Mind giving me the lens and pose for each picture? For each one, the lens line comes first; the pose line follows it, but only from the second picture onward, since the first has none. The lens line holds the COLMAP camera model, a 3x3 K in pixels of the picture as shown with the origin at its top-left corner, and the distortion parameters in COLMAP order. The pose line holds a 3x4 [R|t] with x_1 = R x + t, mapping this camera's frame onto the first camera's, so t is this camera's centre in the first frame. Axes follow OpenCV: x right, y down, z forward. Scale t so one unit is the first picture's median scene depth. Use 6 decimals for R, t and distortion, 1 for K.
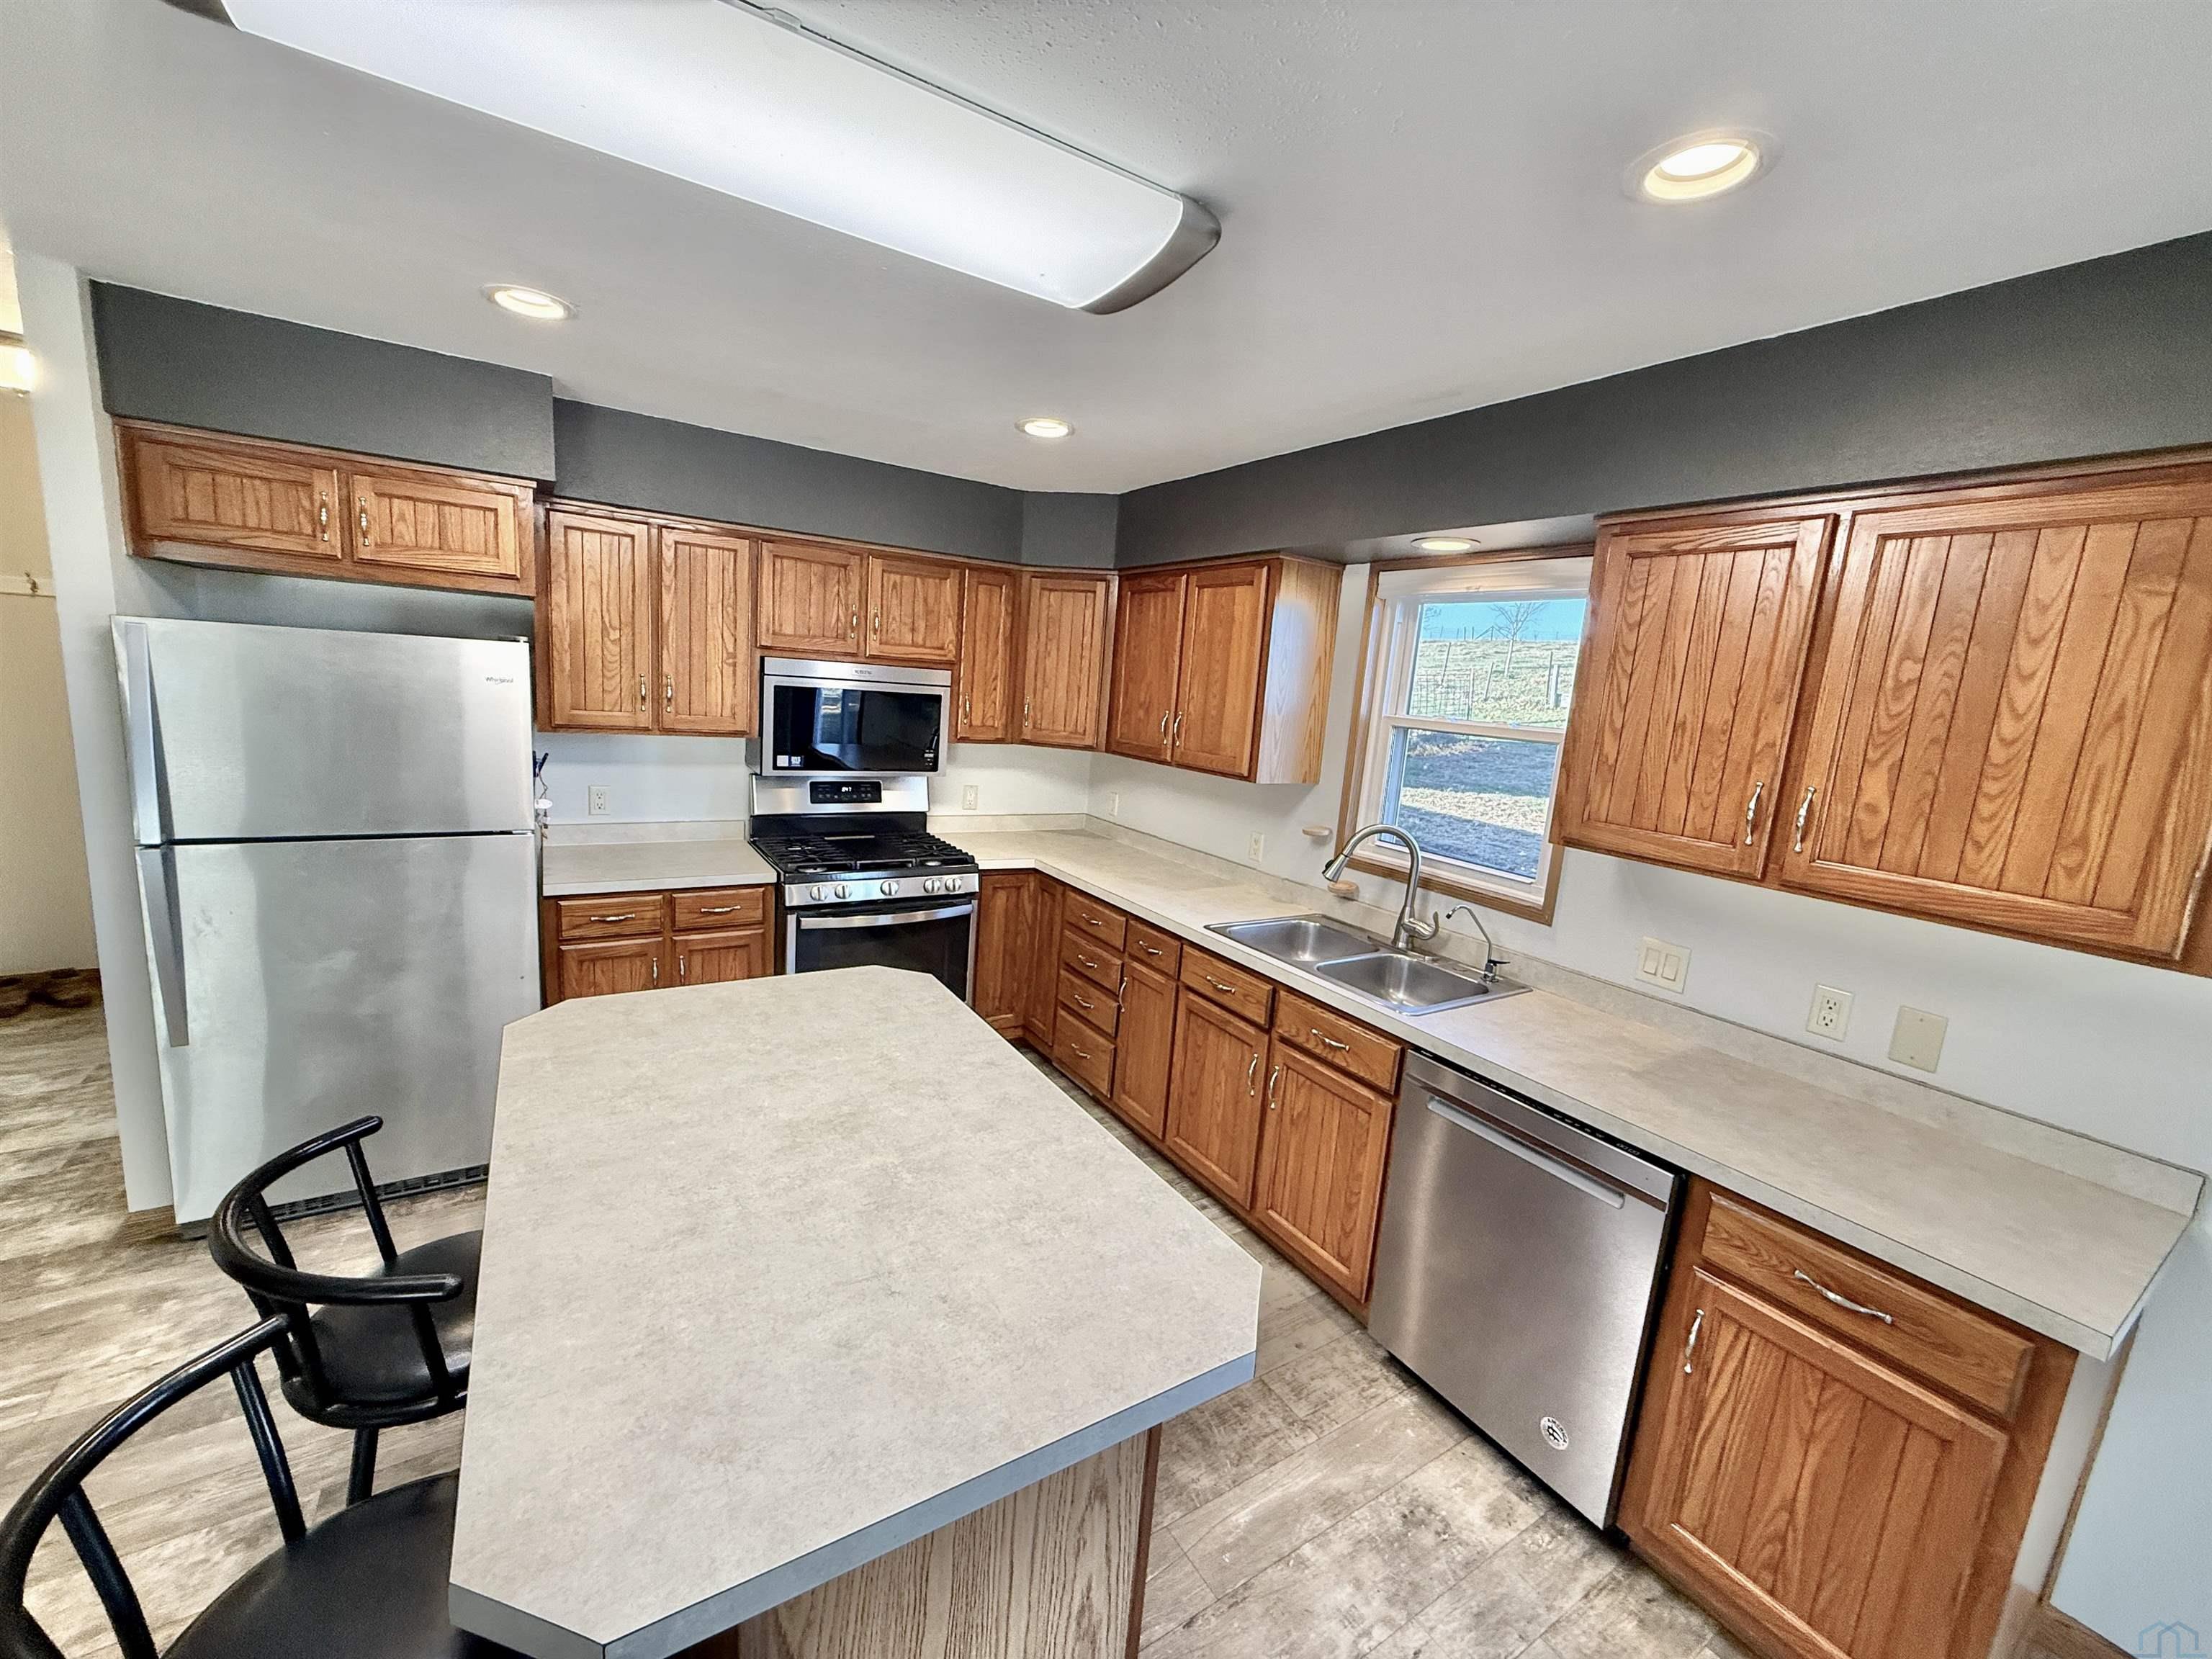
lens RADIAL K [[881.6, 0, 1098.6], [0, 881.6, 825.8], [0, 0, 1]] dist [0.001703, 0.000166]
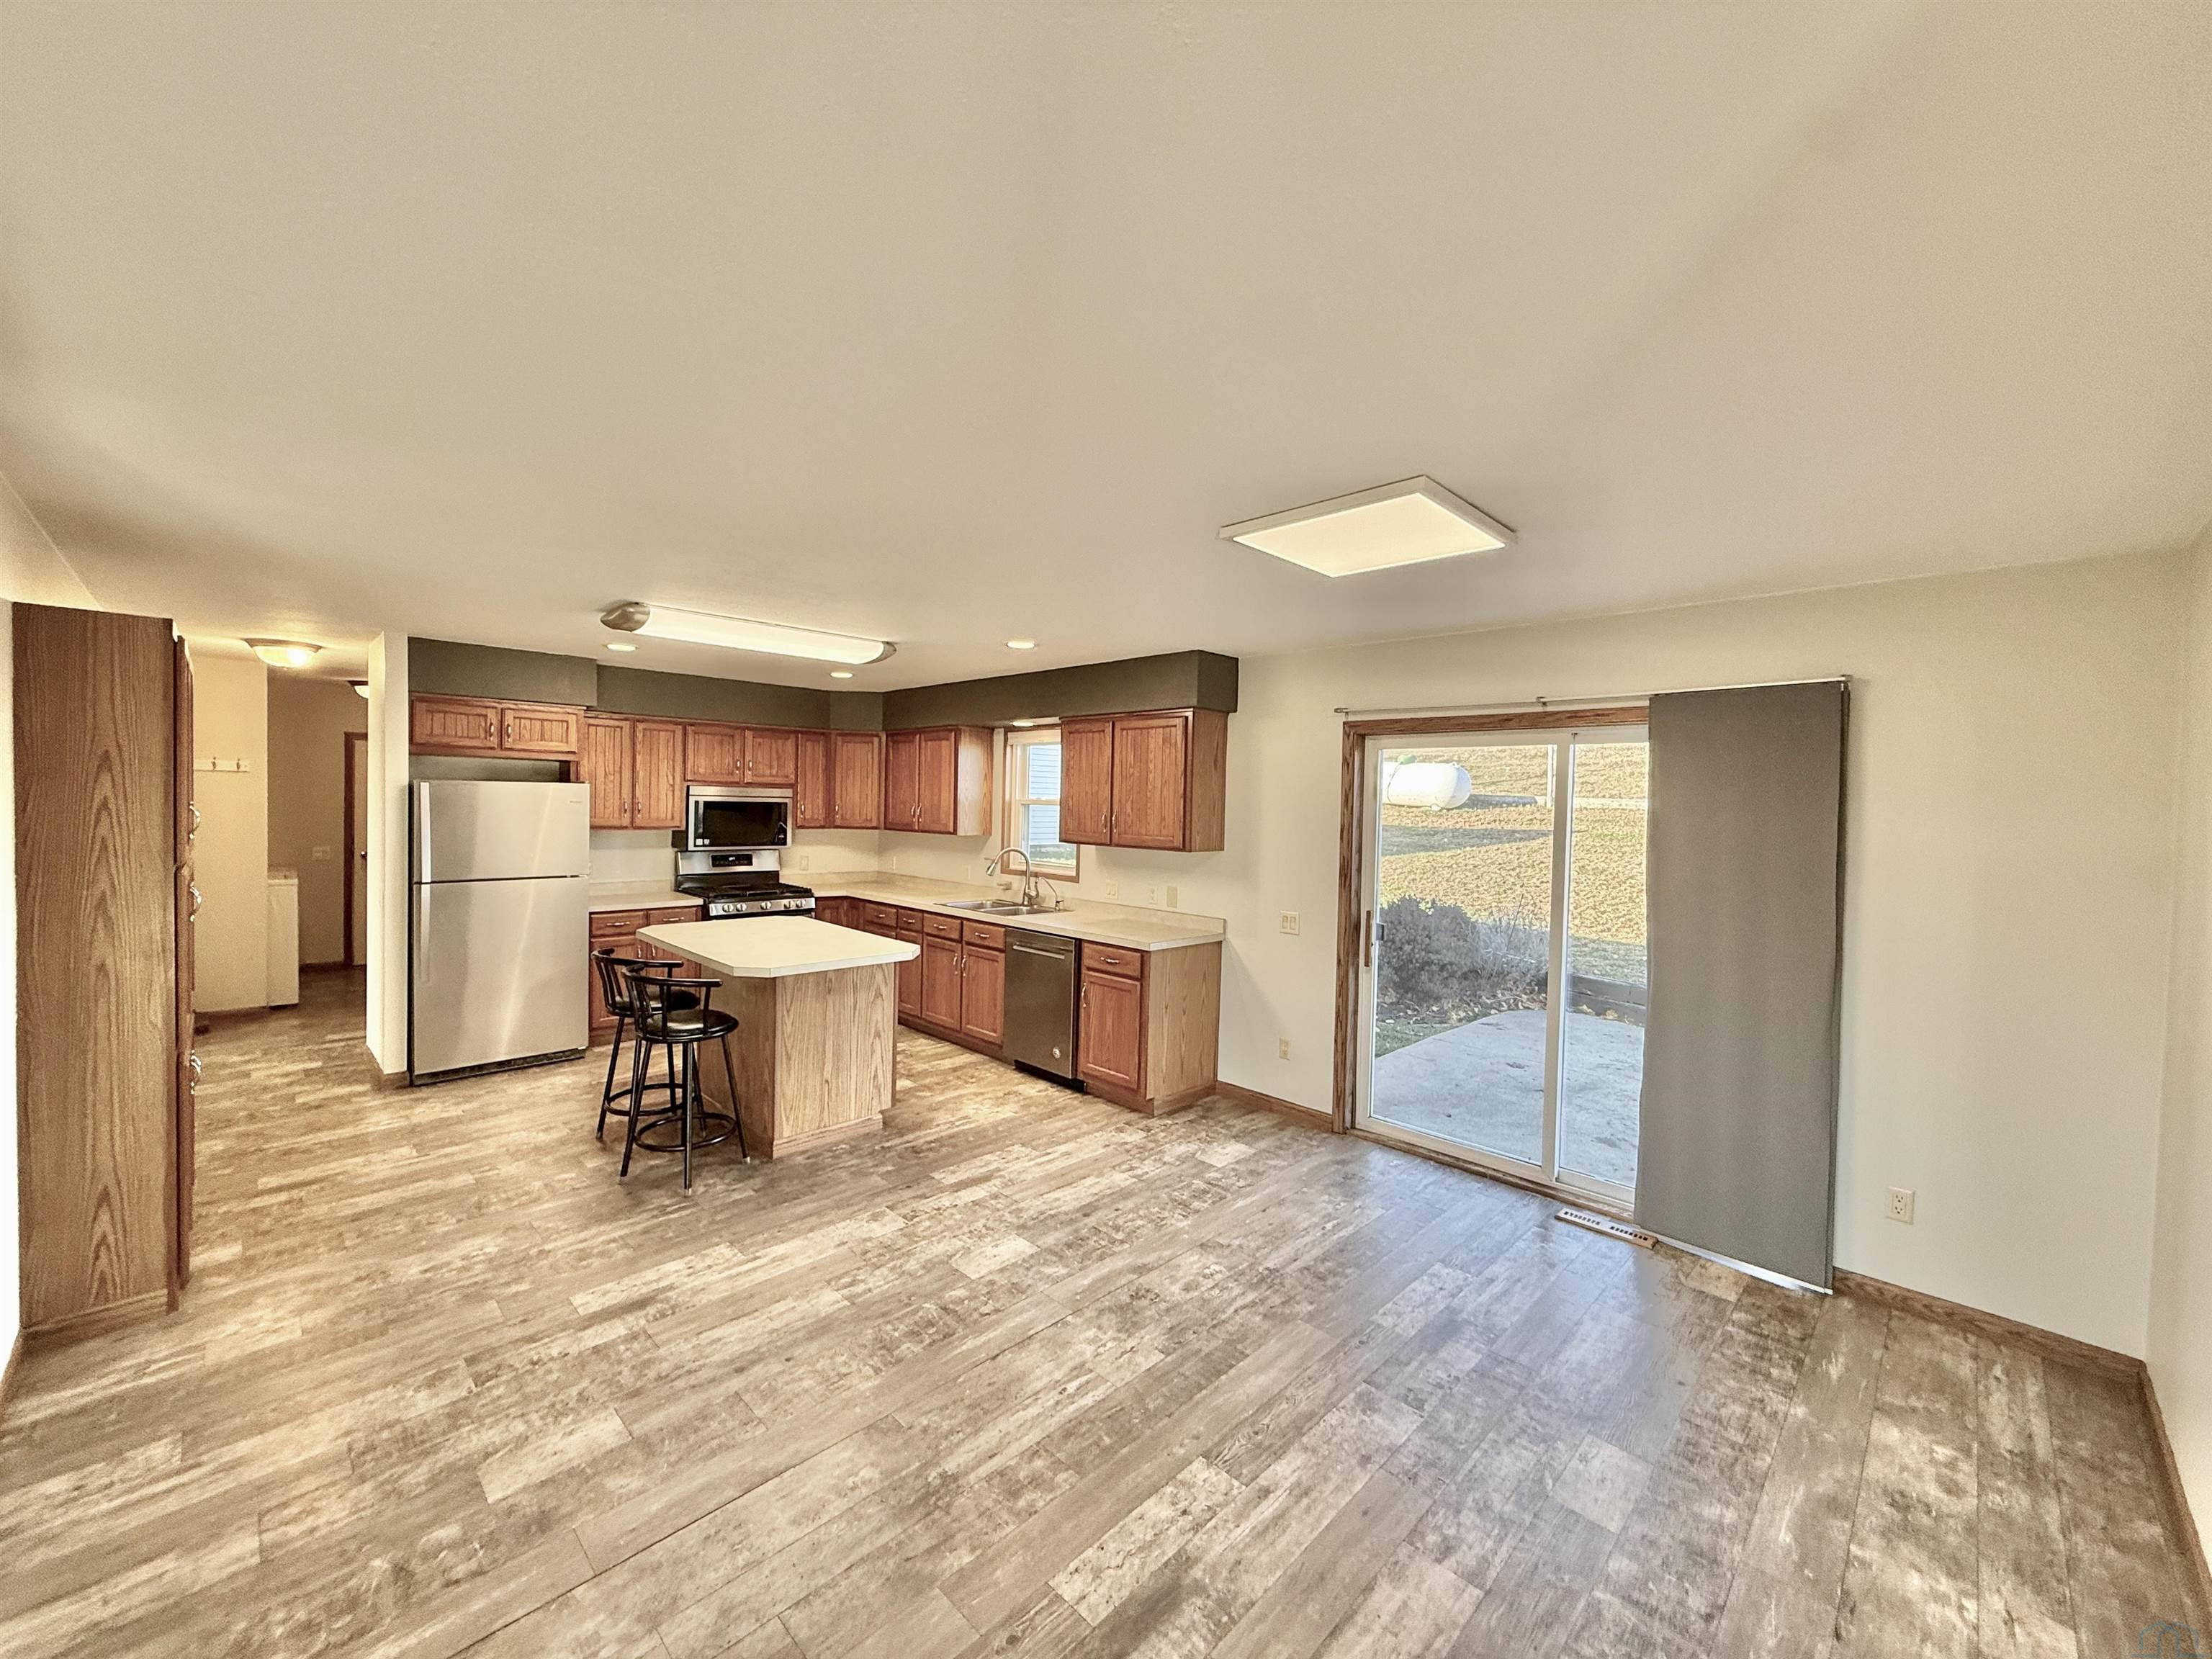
lens RADIAL K [[881.6, 0, 1098.6], [0, 881.6, 825.8], [0, 0, 1]] dist [0.001703, 0.000166]
pose [[0.974828, -0.057550, 0.215403, 0.054963], [0.084226, 0.989580, -0.116782, 0.179862], [-0.206437, 0.131985, 0.969517, -0.960215]]
